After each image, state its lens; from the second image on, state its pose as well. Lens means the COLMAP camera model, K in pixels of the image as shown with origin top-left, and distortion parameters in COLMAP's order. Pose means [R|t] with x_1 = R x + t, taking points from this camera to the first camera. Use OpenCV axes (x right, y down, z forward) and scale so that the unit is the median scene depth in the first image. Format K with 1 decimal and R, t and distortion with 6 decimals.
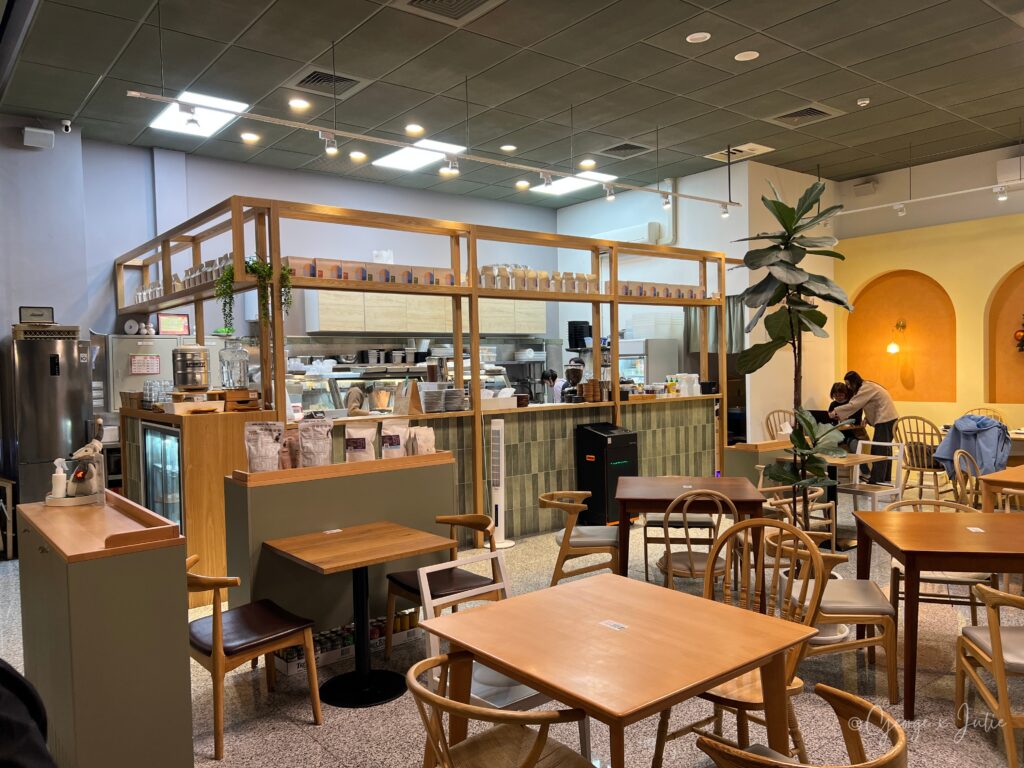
lens RADIAL K [[766.0, 0, 513.3], [0, 766.0, 399.3], [0, 0, 1]] dist [0.044628, -0.002443]
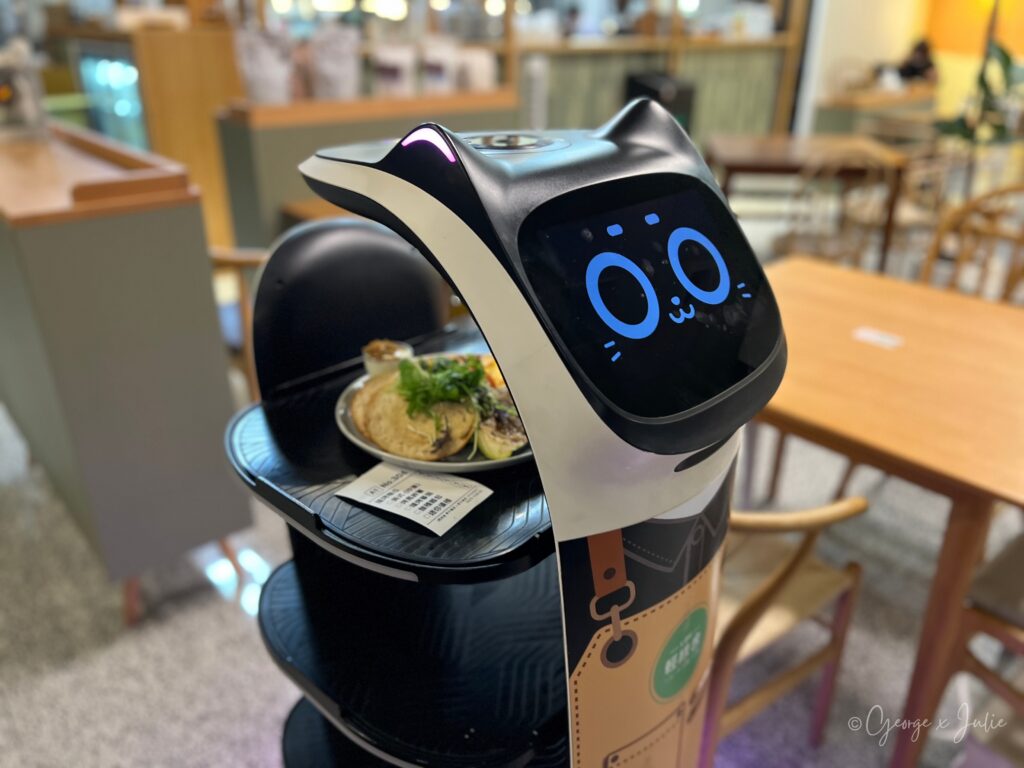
lens RADIAL K [[766.0, 0, 513.3], [0, 766.0, 399.3], [0, 0, 1]] dist [0.044628, -0.002443]
pose [[0.999102, 0.015518, 0.039435, -0.107360], [-0.030232, 0.913085, 0.406648, 0.038719], [-0.029697, -0.407475, 0.912734, 0.193439]]
